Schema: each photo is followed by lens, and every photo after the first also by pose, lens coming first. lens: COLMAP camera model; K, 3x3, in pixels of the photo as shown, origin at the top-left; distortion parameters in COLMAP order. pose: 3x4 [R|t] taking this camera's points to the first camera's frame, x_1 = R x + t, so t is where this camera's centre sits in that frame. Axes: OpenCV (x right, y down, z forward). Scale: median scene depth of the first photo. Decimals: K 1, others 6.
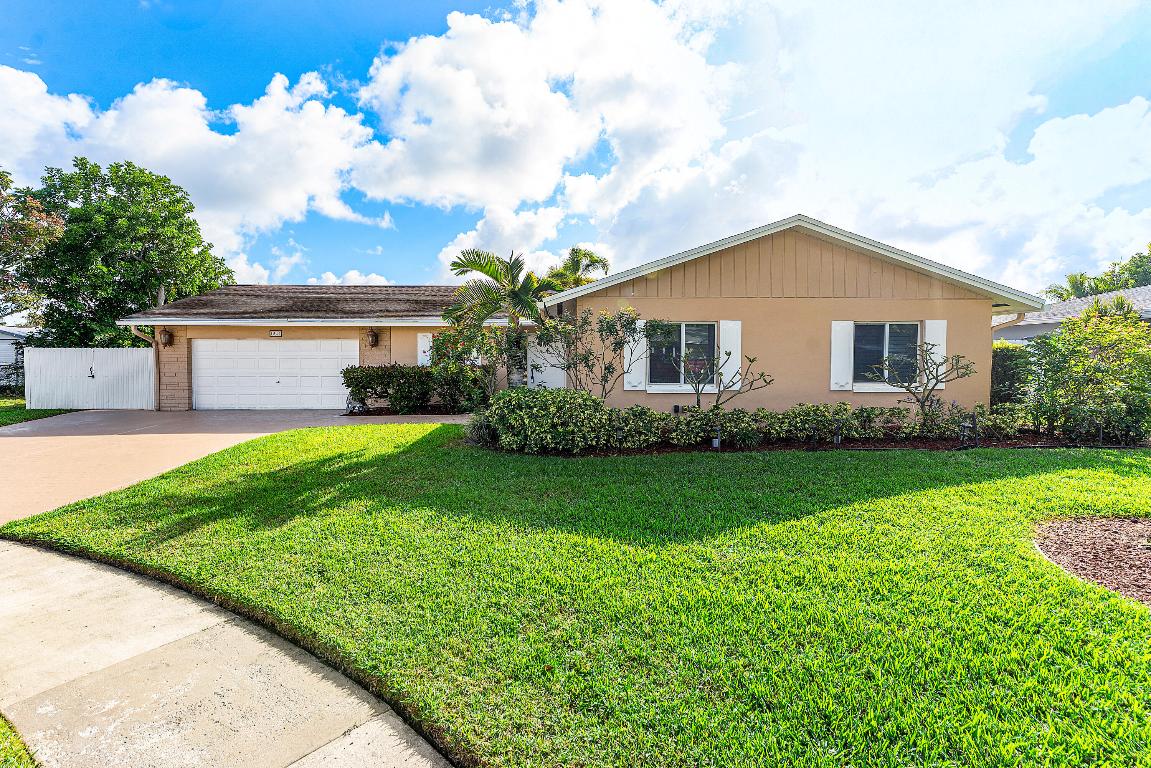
lens RADIAL K [[493.9, 0, 575.1], [0, 493.9, 369.0], [0, 0, 1]] dist [-0.001054, -0.000169]
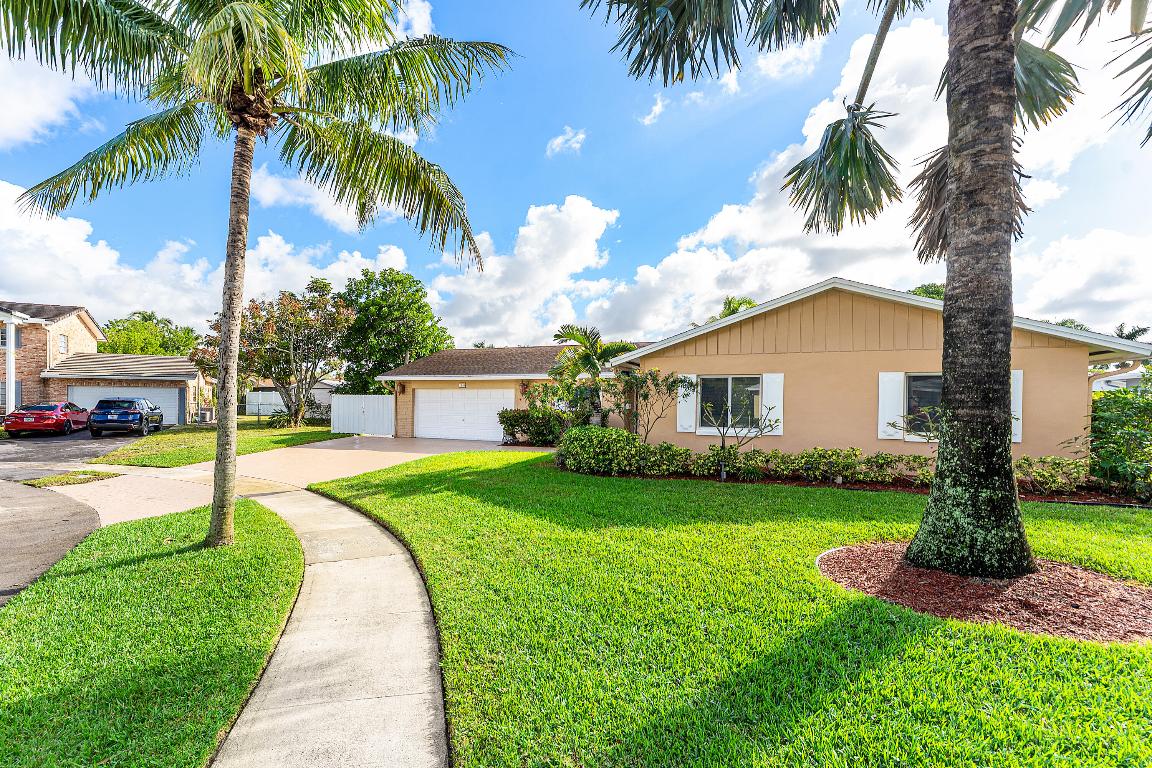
lens RADIAL K [[509.0, 0, 577.1], [0, 509.0, 401.4], [0, 0, 1]] dist [0.000144, -0.000025]
pose [[0.915085, 0.008460, -0.403173, 0.287267], [-0.019147, 0.999564, -0.022483, 0.000742], [0.402807, 0.028294, 0.914847, -0.198820]]
